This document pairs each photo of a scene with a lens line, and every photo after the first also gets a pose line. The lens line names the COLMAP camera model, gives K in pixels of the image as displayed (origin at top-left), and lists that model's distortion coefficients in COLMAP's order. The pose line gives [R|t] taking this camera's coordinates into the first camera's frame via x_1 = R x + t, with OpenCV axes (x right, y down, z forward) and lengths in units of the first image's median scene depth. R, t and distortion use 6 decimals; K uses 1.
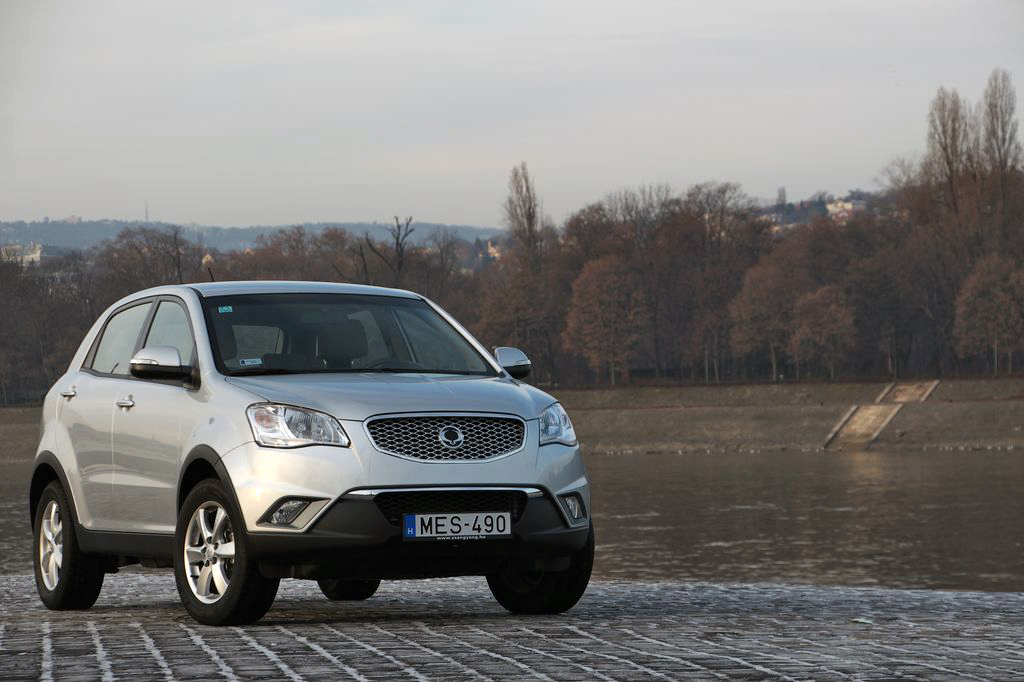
lens RADIAL K [[3580.6, 0, 530.2], [0, 3580.6, 342.2], [0, 0, 1]] dist [0.713408, 1.536513]
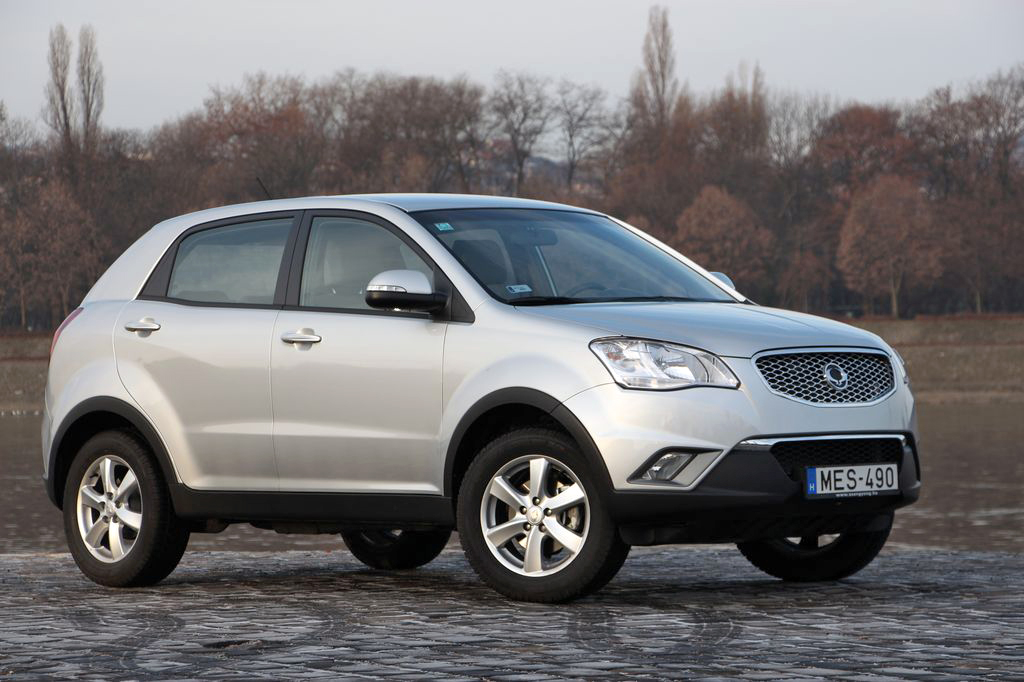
lens RADIAL K [[3768.5, 0, 512.0], [0, 3768.5, 341.0], [0, 0, 1]] dist [0.857395, -0.724836]
pose [[0.938308, -0.004733, 0.345768, -0.382821], [-0.001418, 0.999845, 0.017532, 0.002234], [-0.345798, -0.016941, 0.938156, 0.170642]]
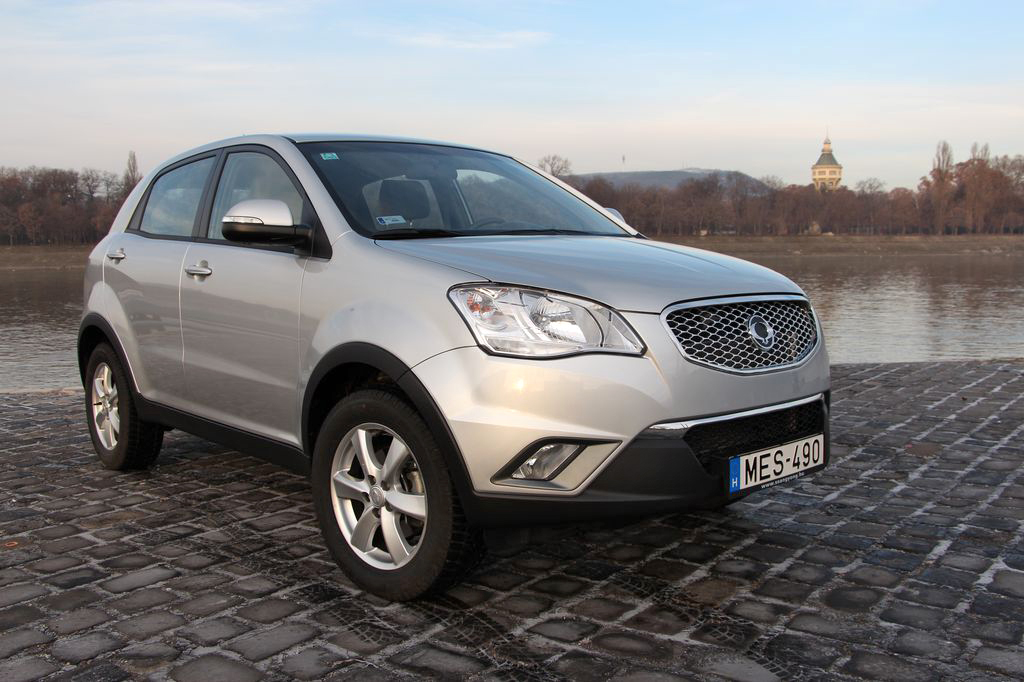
lens RADIAL K [[960.1, 0, 512.0], [0, 960.1, 341.0], [0, 0, 1]] dist [-0.119188, 0.008901]
pose [[0.949427, -0.031579, 0.312396, -0.116435], [-0.006787, 0.992633, 0.120969, 0.006154], [-0.313915, -0.116971, 0.942218, 0.796191]]
